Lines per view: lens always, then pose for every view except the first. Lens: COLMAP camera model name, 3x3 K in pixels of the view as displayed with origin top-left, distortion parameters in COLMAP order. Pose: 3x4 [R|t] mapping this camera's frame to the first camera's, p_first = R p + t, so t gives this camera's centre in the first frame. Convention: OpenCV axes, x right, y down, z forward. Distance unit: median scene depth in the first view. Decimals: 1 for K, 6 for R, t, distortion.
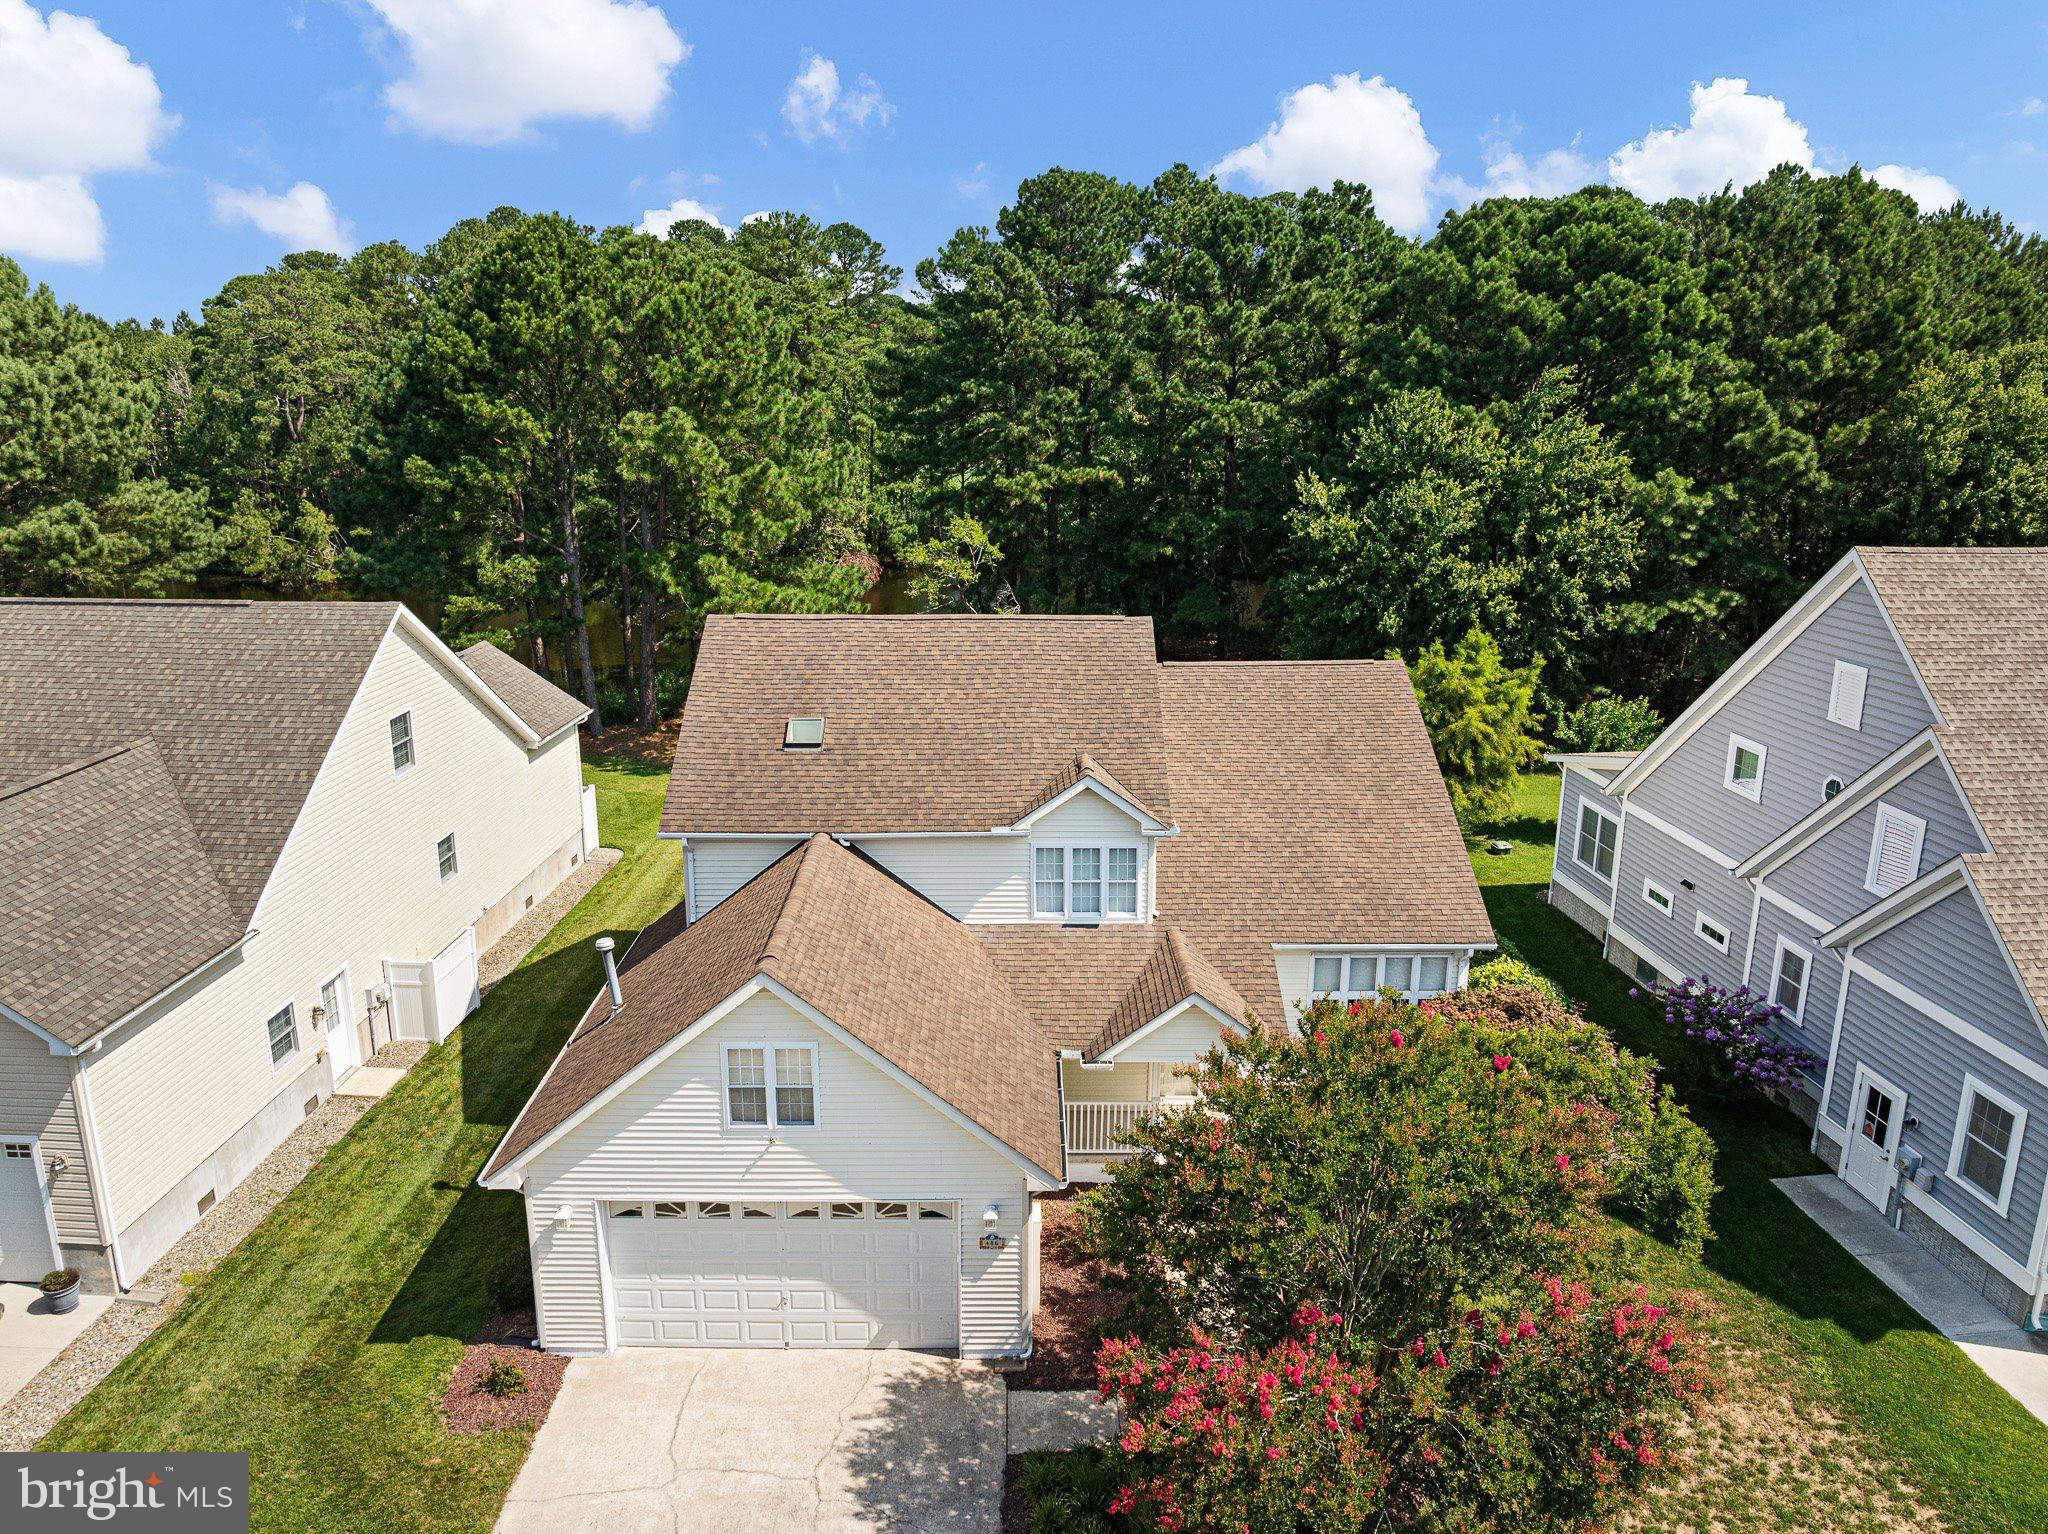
lens RADIAL K [[1451.2, 0, 1032.4], [0, 1451.2, 763.7], [0, 0, 1]] dist [-0.049666, 0.022470]
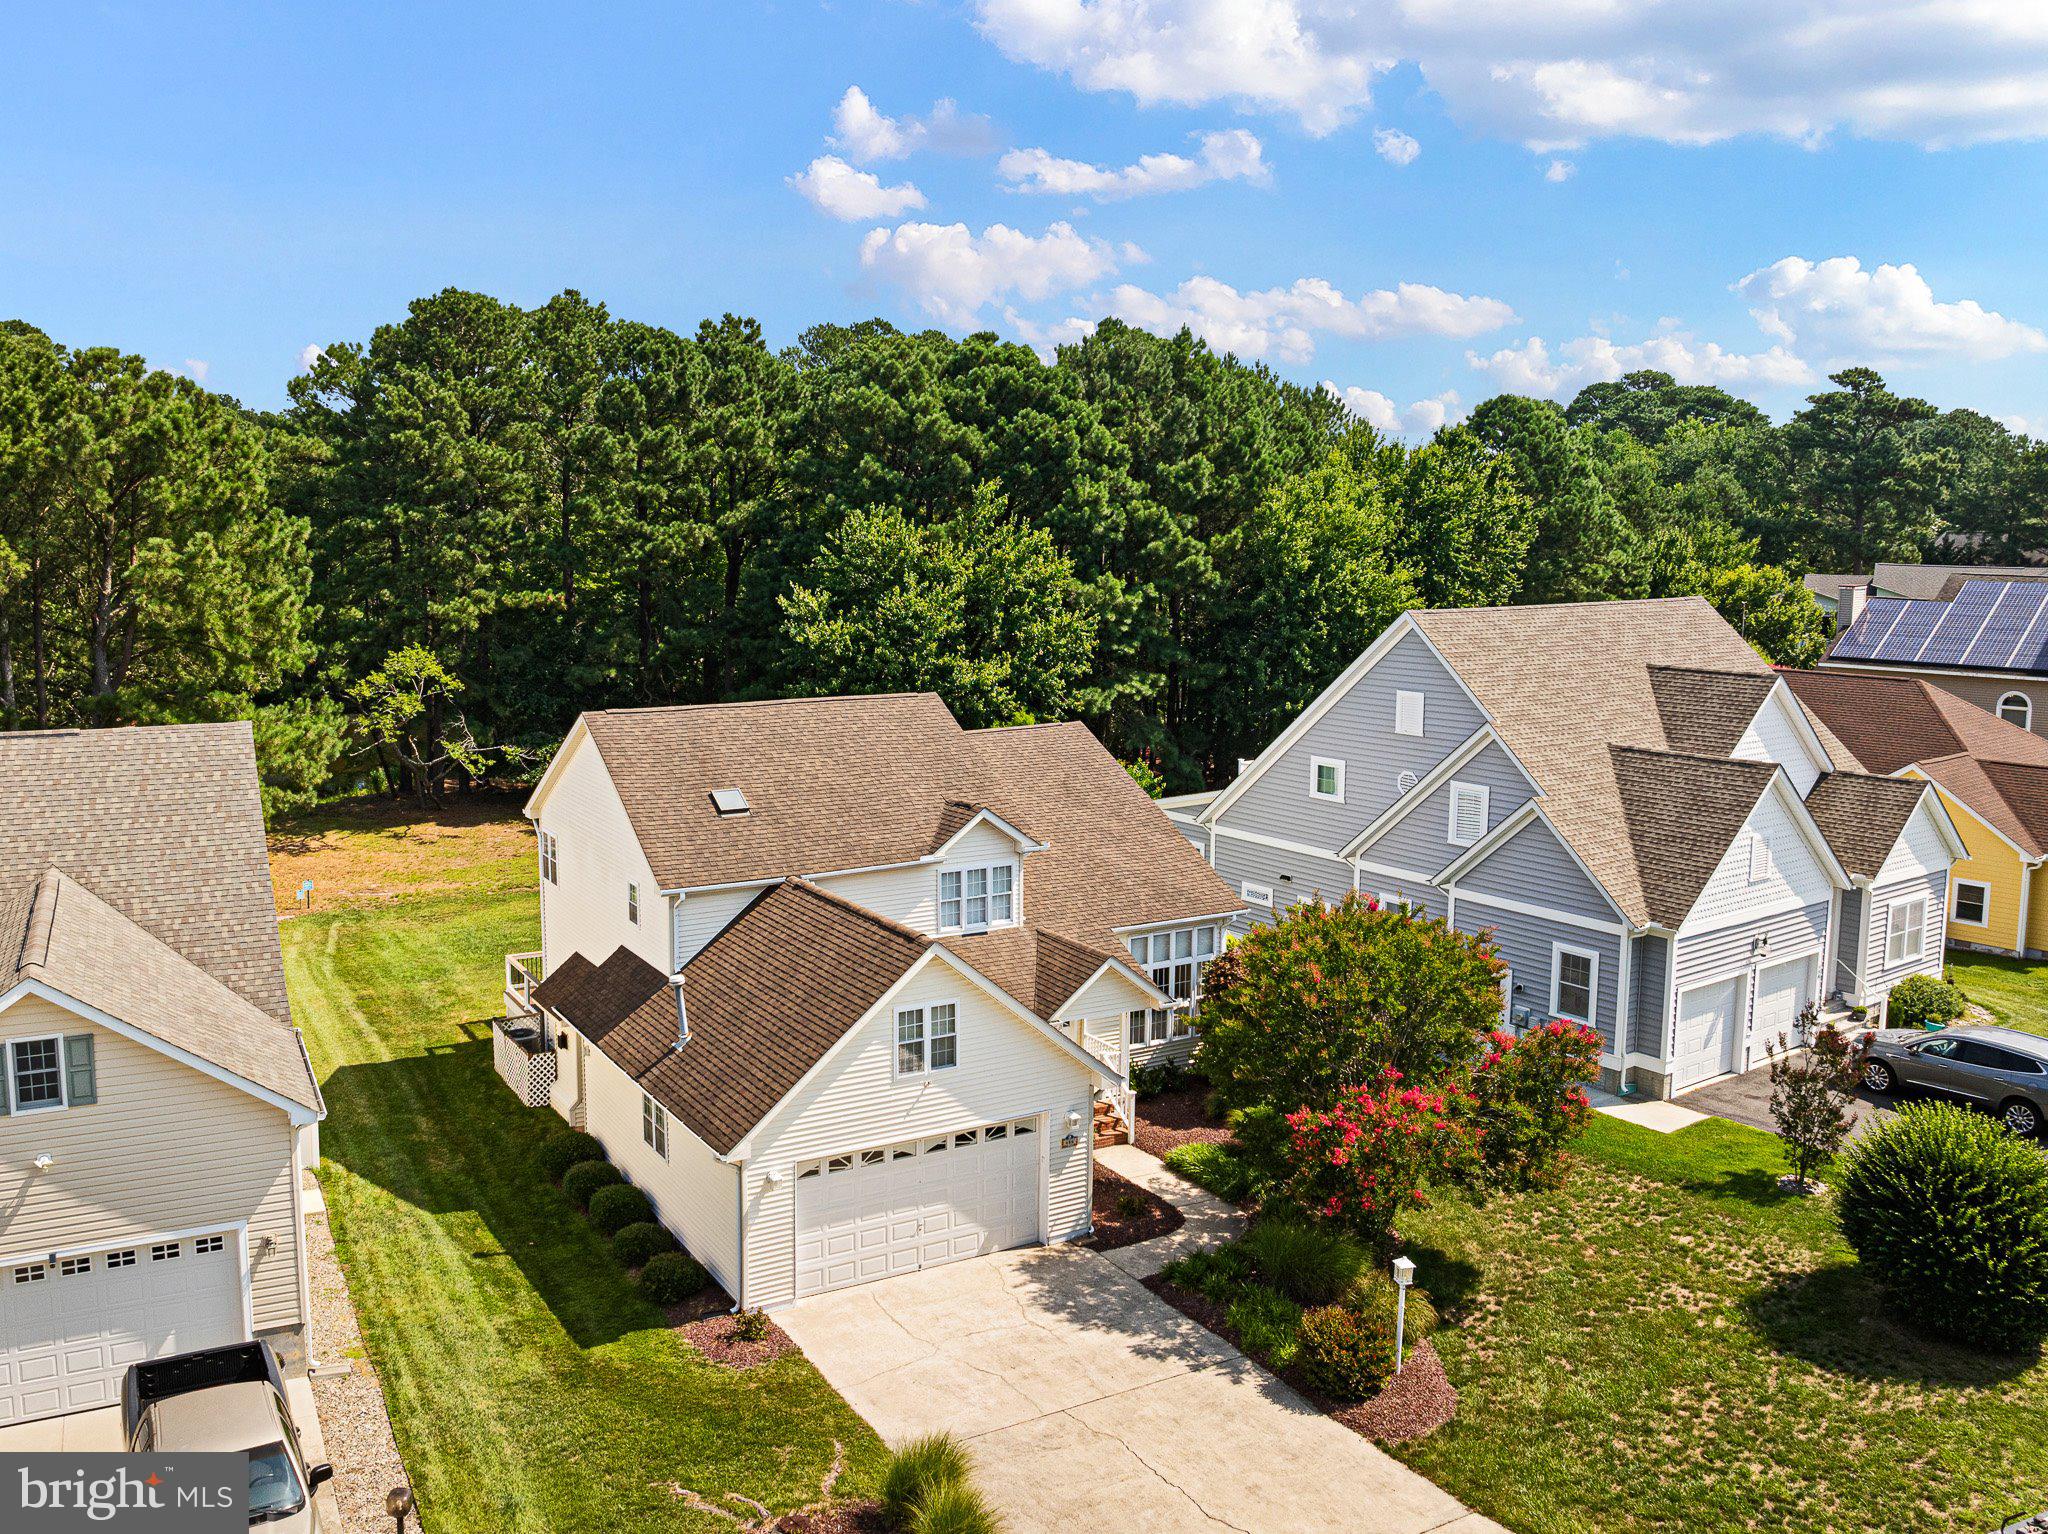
lens RADIAL K [[1710.6, 0, 945.1], [0, 1710.6, 710.3], [0, 0, 1]] dist [-0.021129, -0.004360]
pose [[0.880434, -0.059520, 0.470418, -0.348524], [0.123585, 0.986606, -0.106470, 0.039816], [-0.457780, 0.151877, 0.875997, -0.154870]]
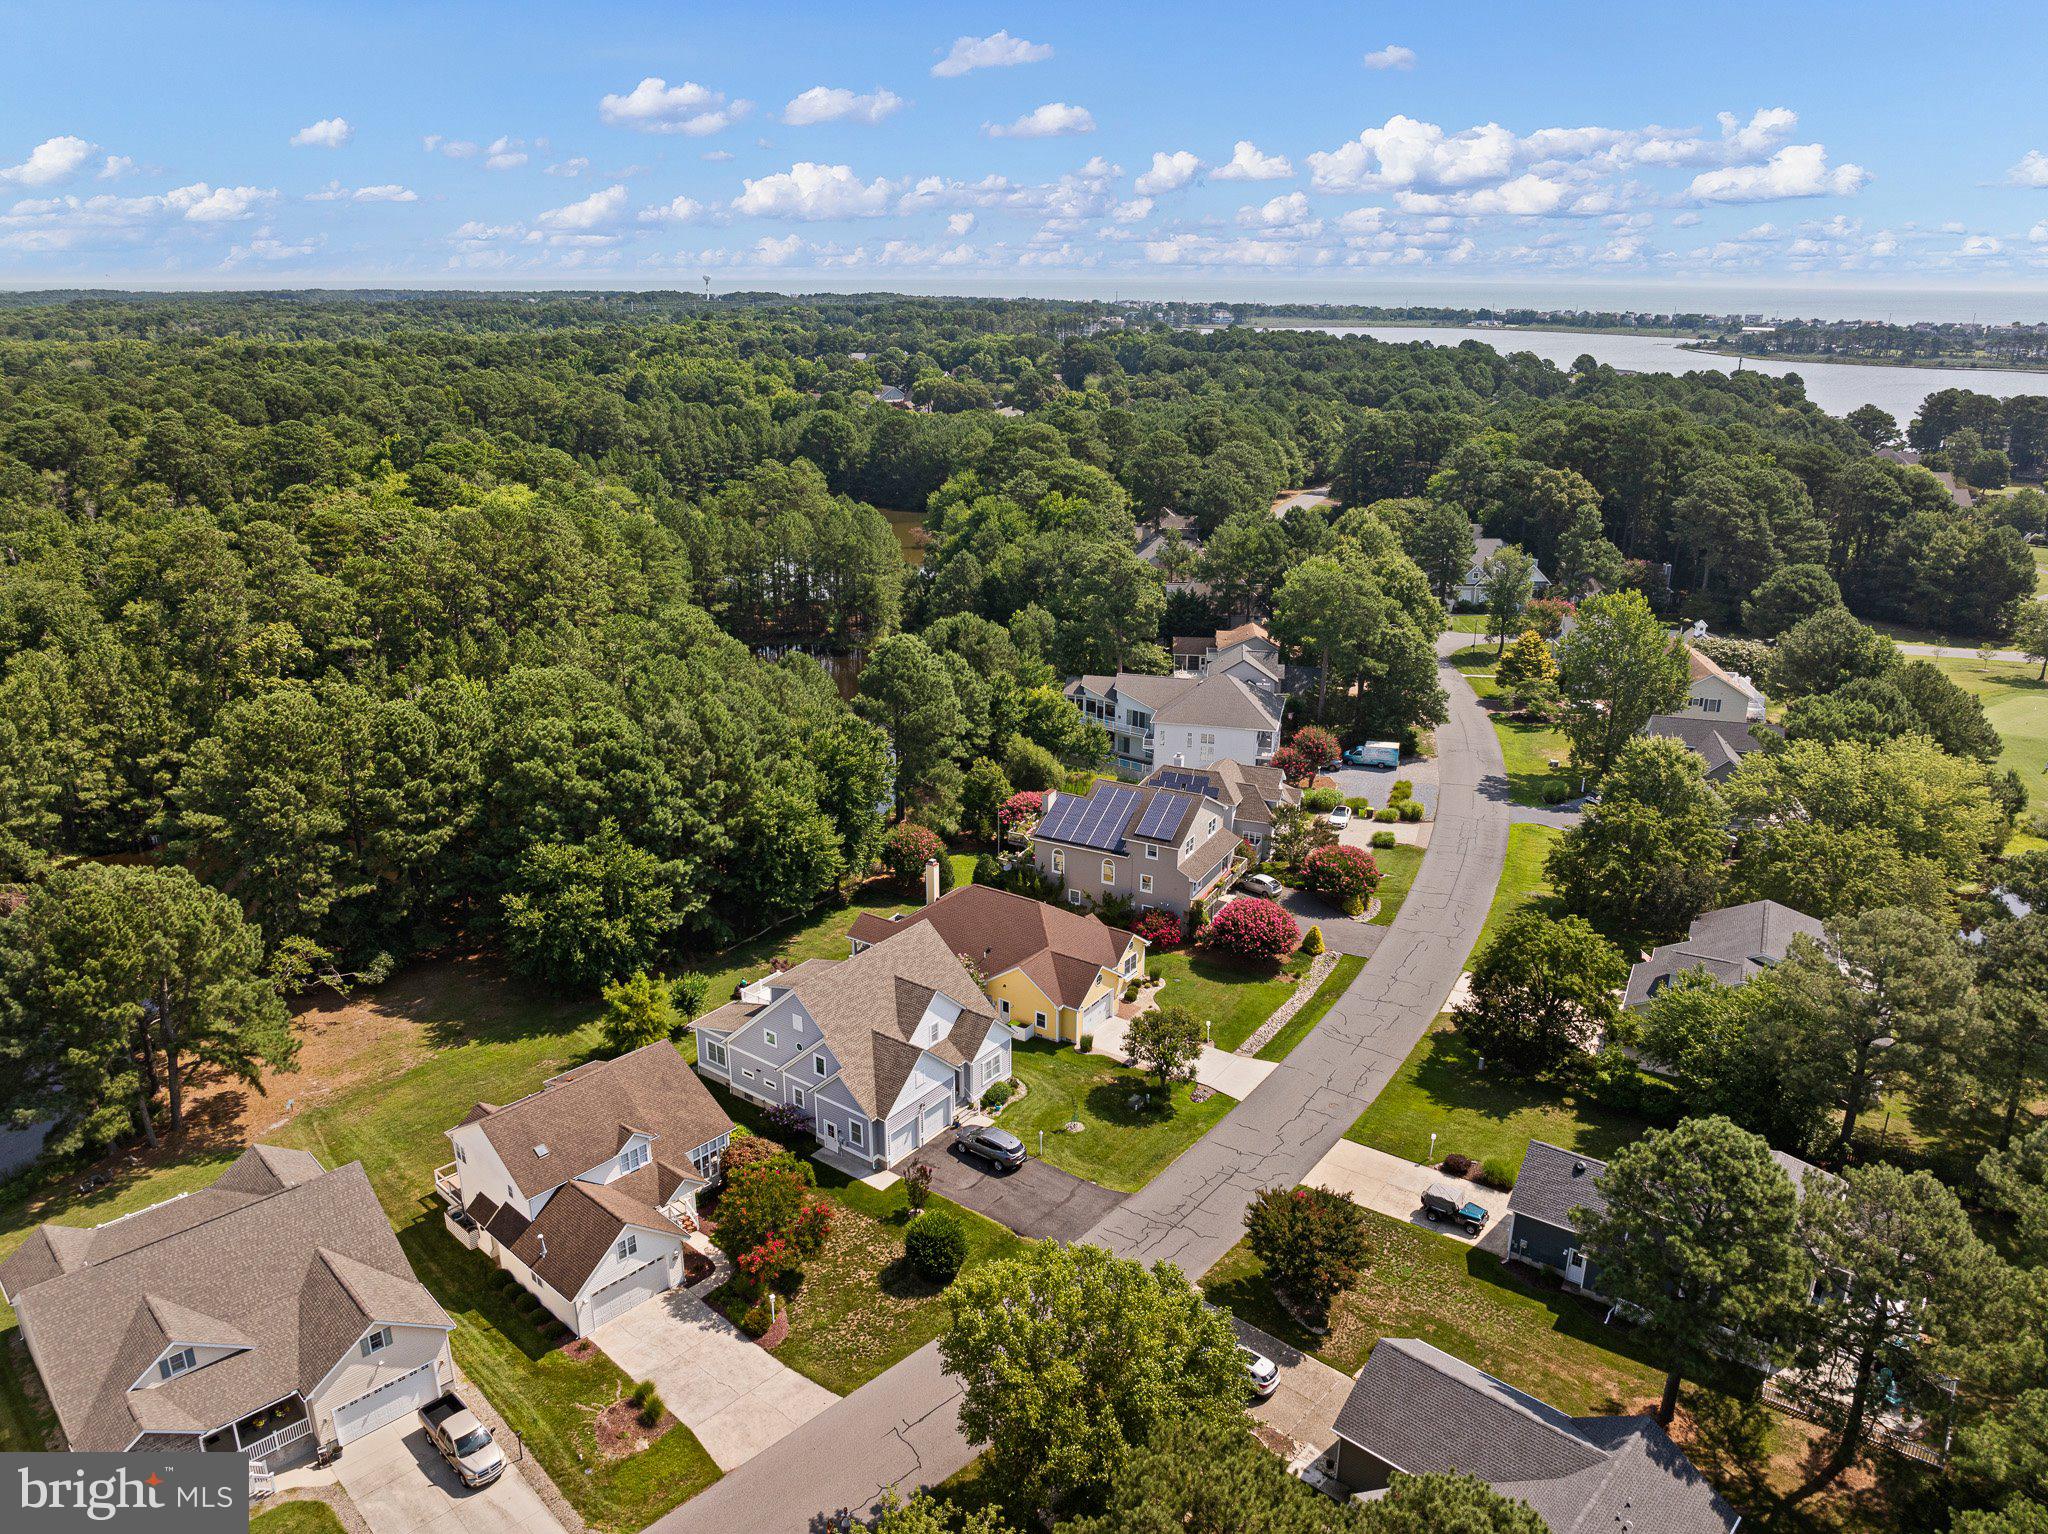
lens RADIAL K [[1453.9, 0, 1030.9], [0, 1453.9, 765.5], [0, 0, 1]] dist [-0.032787, -0.003790]
pose [[0.687180, -0.240288, 0.685599, -0.764530], [0.189201, 0.970344, 0.150448, -0.614250], [-0.701418, 0.026331, 0.712264, -1.131127]]
